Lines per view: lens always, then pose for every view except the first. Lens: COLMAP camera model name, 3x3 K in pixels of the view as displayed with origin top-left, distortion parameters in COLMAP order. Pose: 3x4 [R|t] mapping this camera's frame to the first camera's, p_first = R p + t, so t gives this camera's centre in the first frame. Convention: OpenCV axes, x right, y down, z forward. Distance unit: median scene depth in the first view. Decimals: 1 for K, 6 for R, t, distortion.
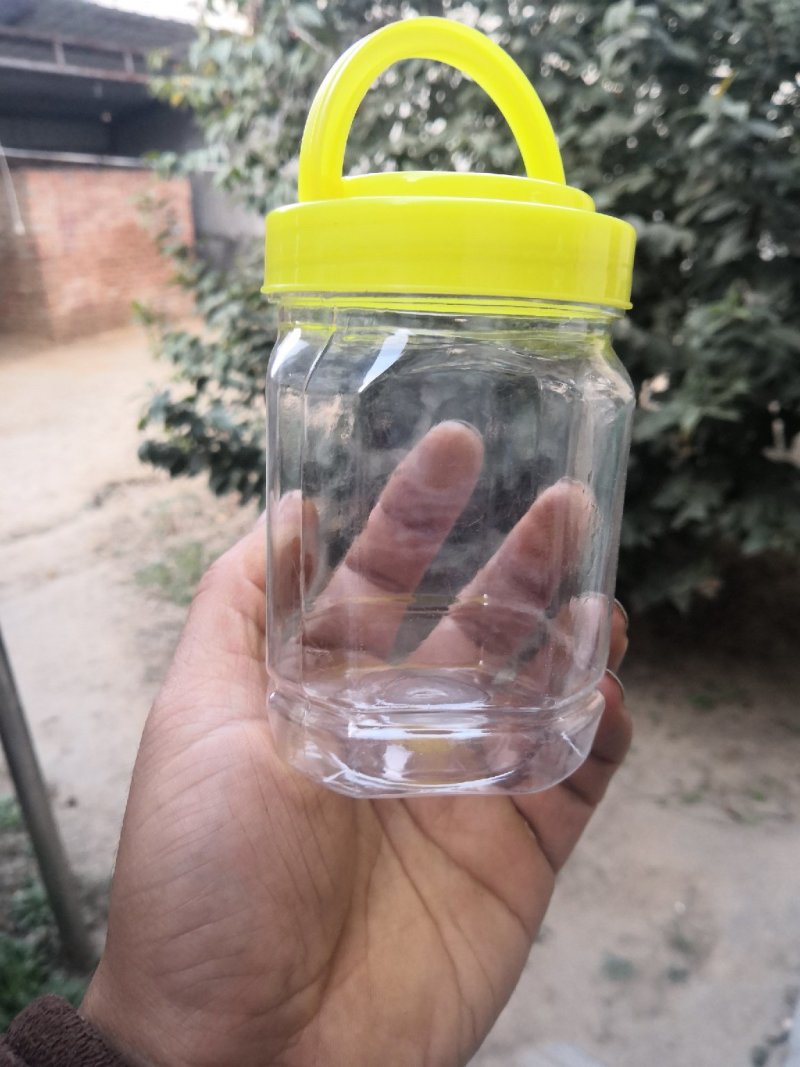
lens RADIAL K [[827.9, 0, 400.0], [0, 827.9, 533.5], [0, 0, 1]] dist [-0.000645, -0.001030]
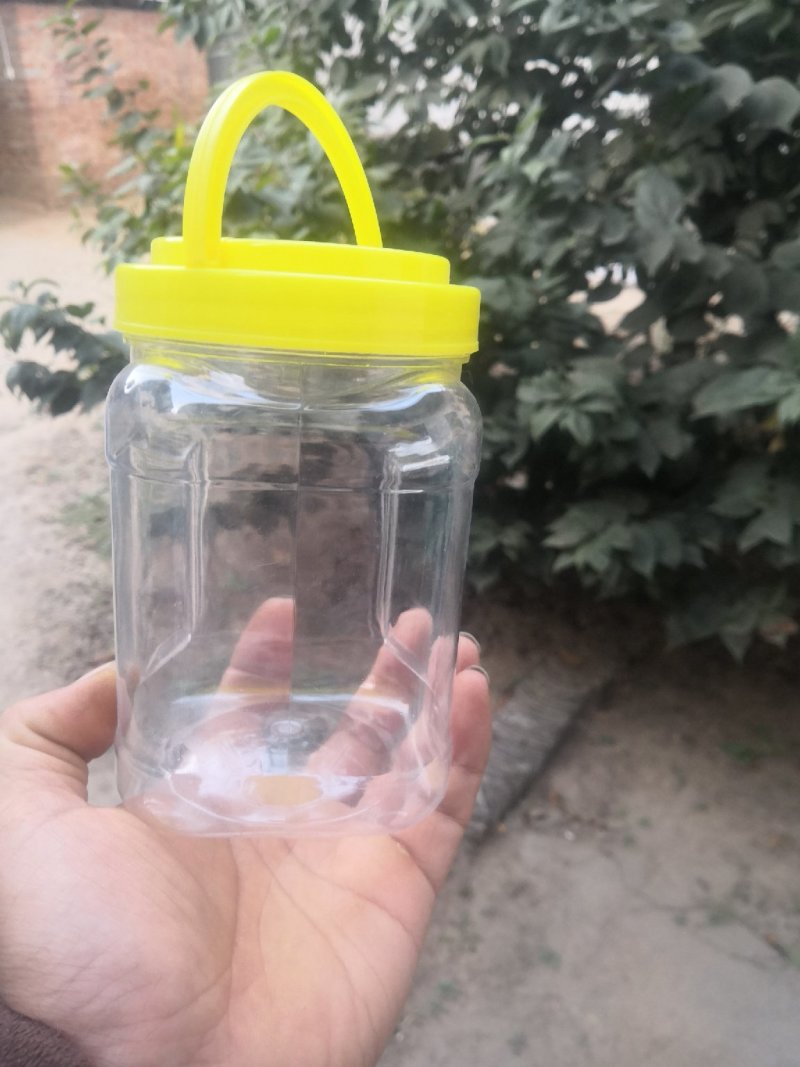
lens RADIAL K [[827.9, 0, 400.0], [0, 827.9, 533.5], [0, 0, 1]] dist [-0.000645, -0.001030]
pose [[0.997388, 0.067486, -0.025741, 0.048447], [-0.063601, 0.989491, 0.129855, -0.068042], [0.034234, -0.127879, 0.991199, 0.228862]]
